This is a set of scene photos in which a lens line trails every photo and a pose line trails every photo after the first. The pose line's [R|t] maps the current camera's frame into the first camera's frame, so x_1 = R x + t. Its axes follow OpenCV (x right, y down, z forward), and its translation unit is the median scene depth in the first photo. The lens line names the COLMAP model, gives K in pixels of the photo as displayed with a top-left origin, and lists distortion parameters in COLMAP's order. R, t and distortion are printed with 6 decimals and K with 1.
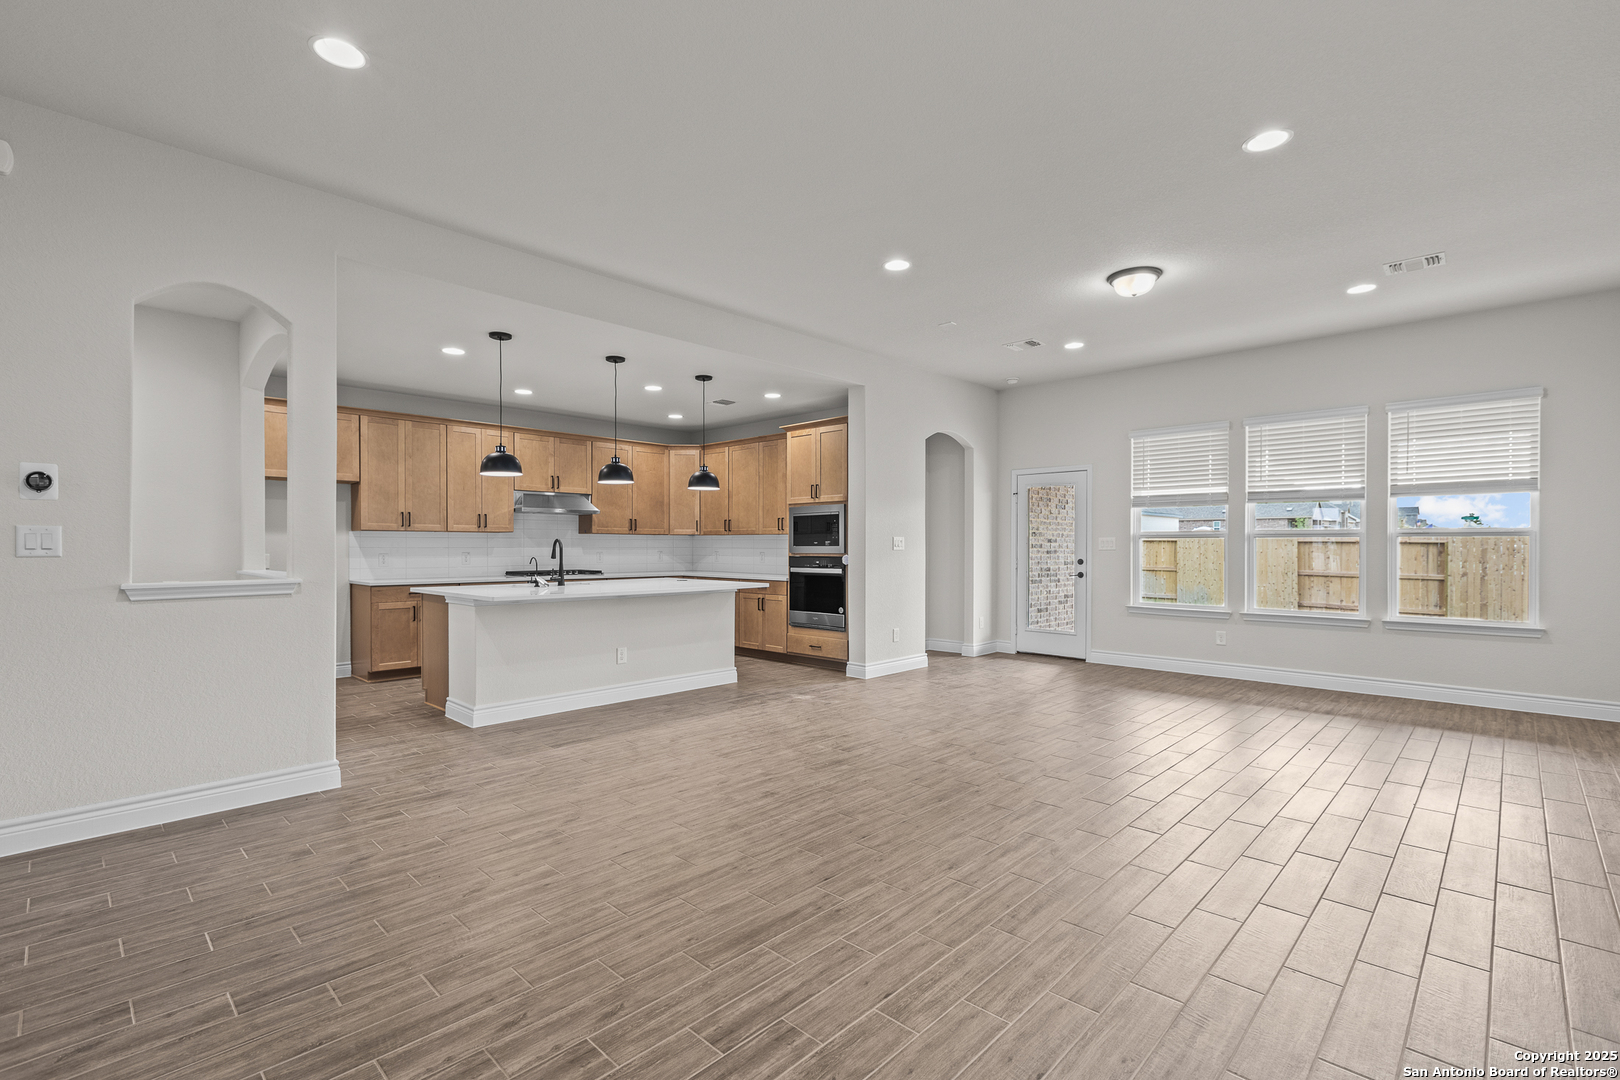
lens RADIAL K [[722.2, 0, 804.7], [0, 722.2, 553.3], [0, 0, 1]] dist [0.005619, -0.000225]
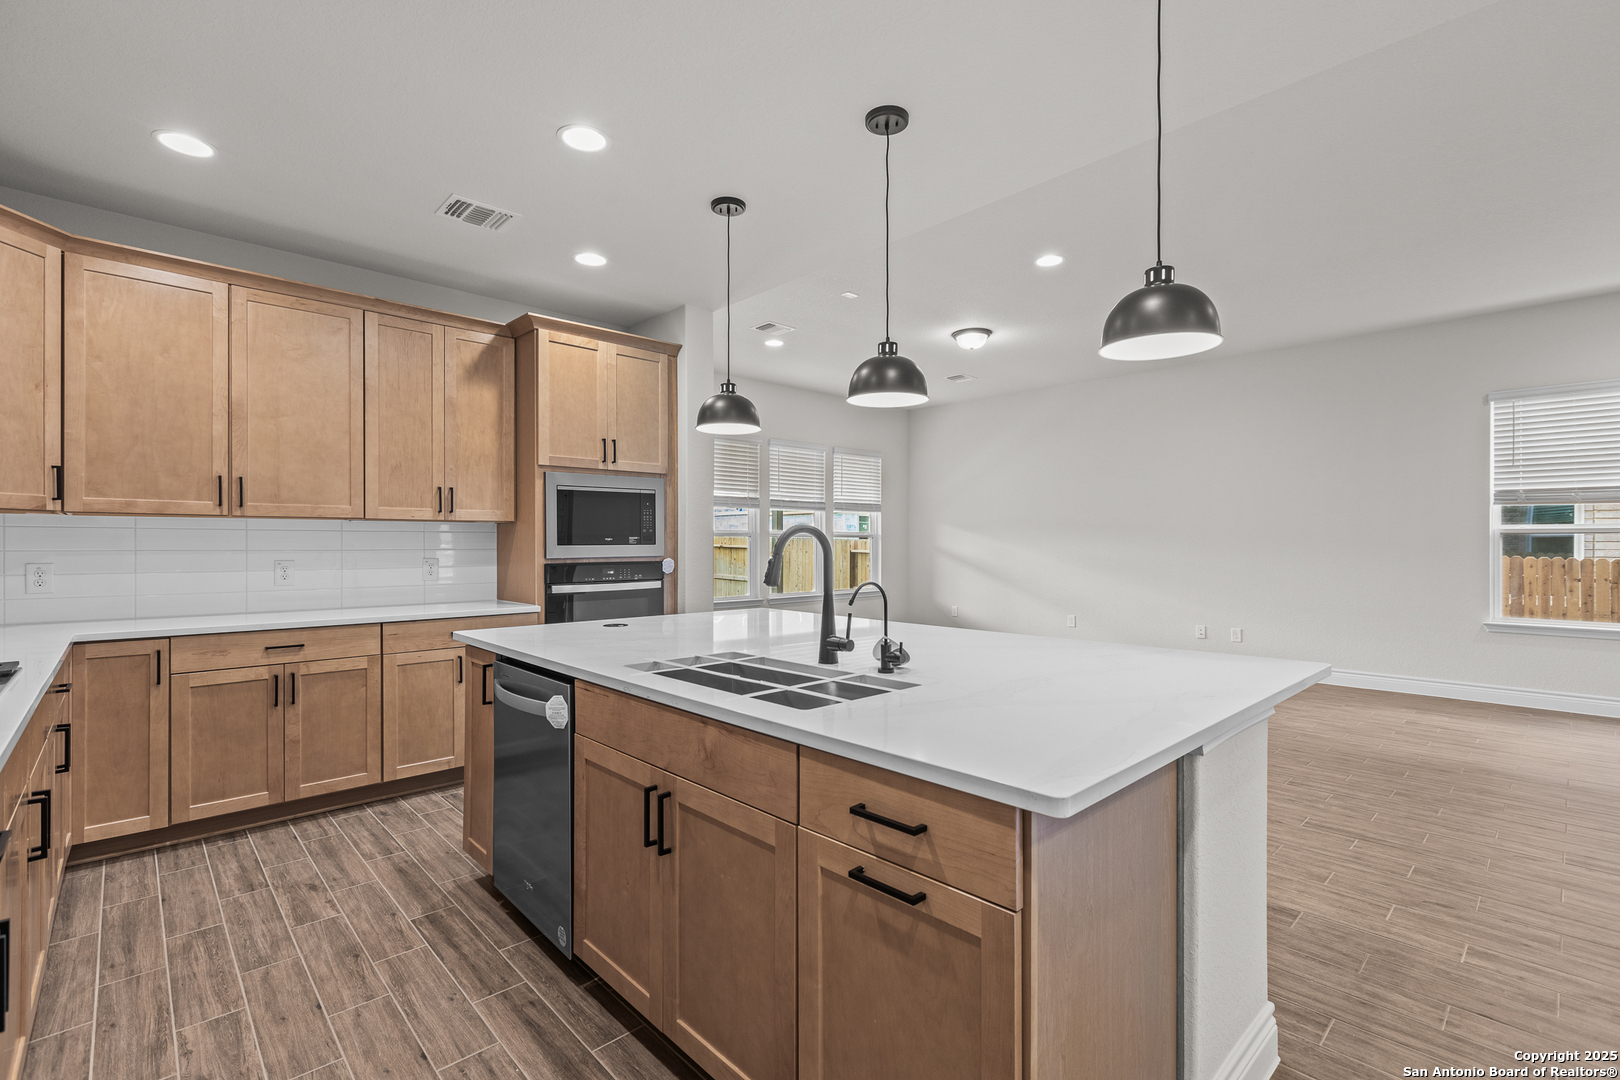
lens RADIAL K [[722.2, 0, 800.2], [0, 722.2, 541.7], [0, 0, 1]] dist [0.005619, -0.000225]
pose [[0.054649, -0.001365, 0.998505, -0.565704], [0.008609, 0.999963, 0.000896, -0.011927], [-0.998469, 0.008547, 0.054658, 0.826645]]
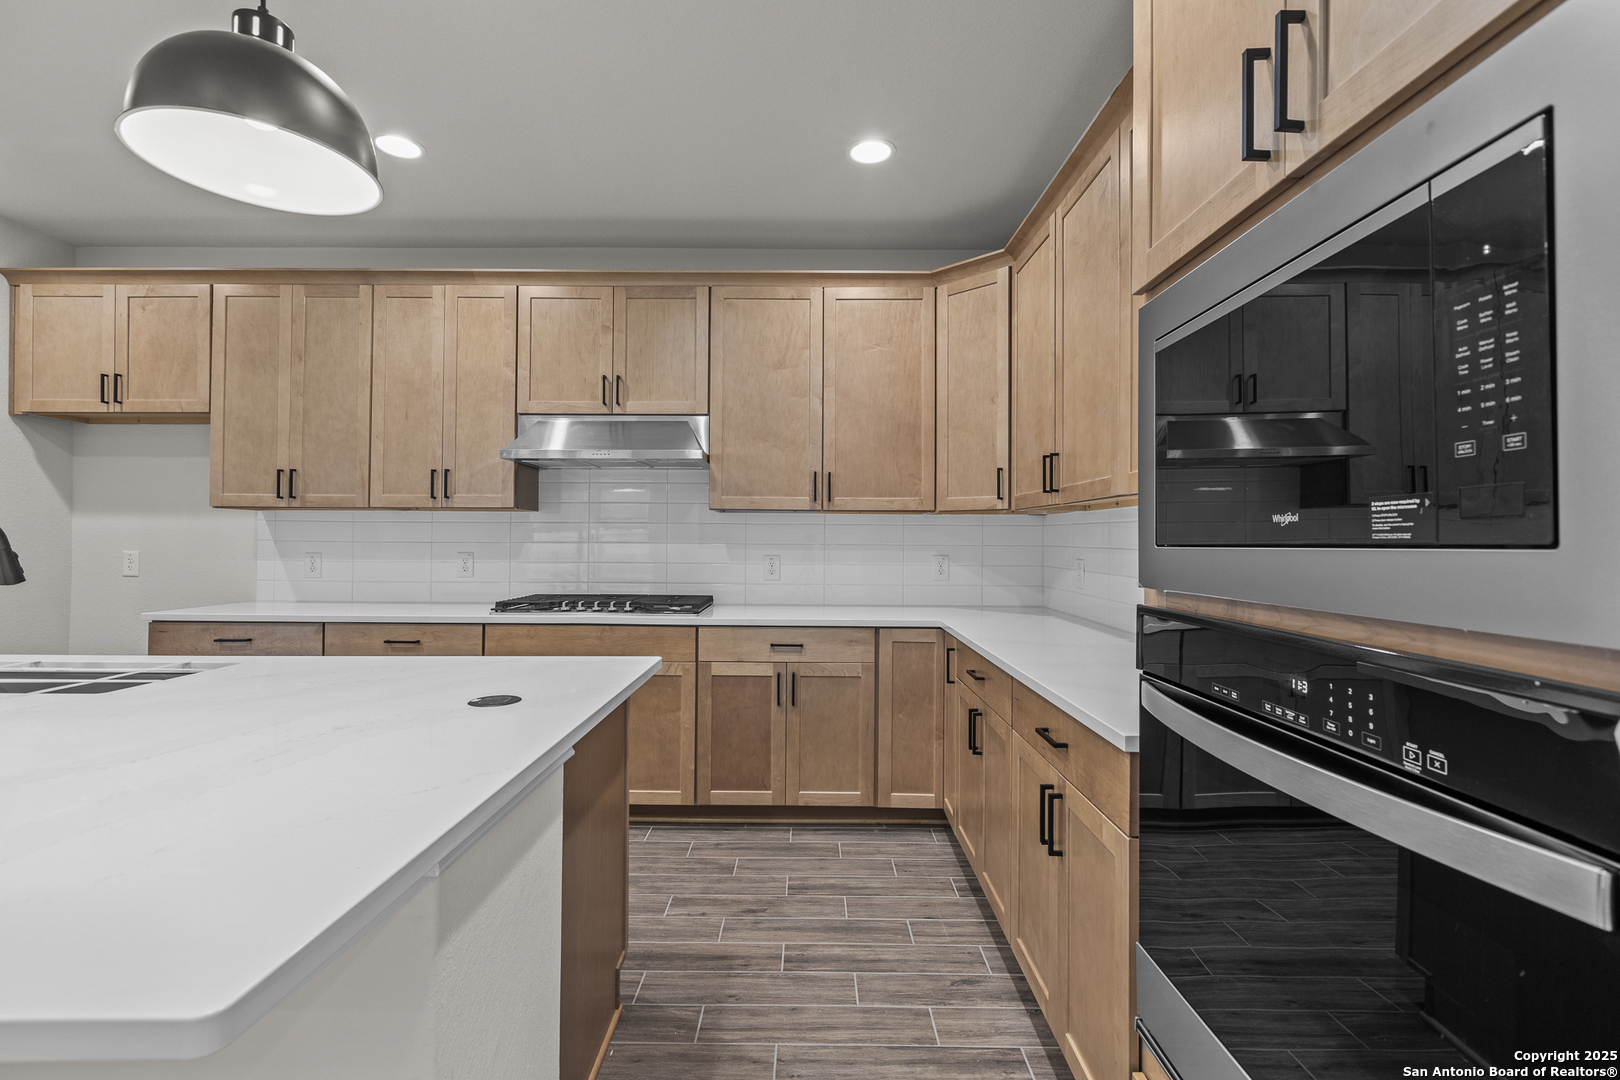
lens RADIAL K [[722.2, 0, 805.7], [0, 722.2, 545.4], [0, 0, 1]] dist [0.005619, -0.000225]
pose [[0.695943, 0.009556, -0.718034, 0.046119], [-0.012754, 0.999918, 0.000946, -0.009828], [0.717984, 0.008500, 0.696008, 0.876552]]
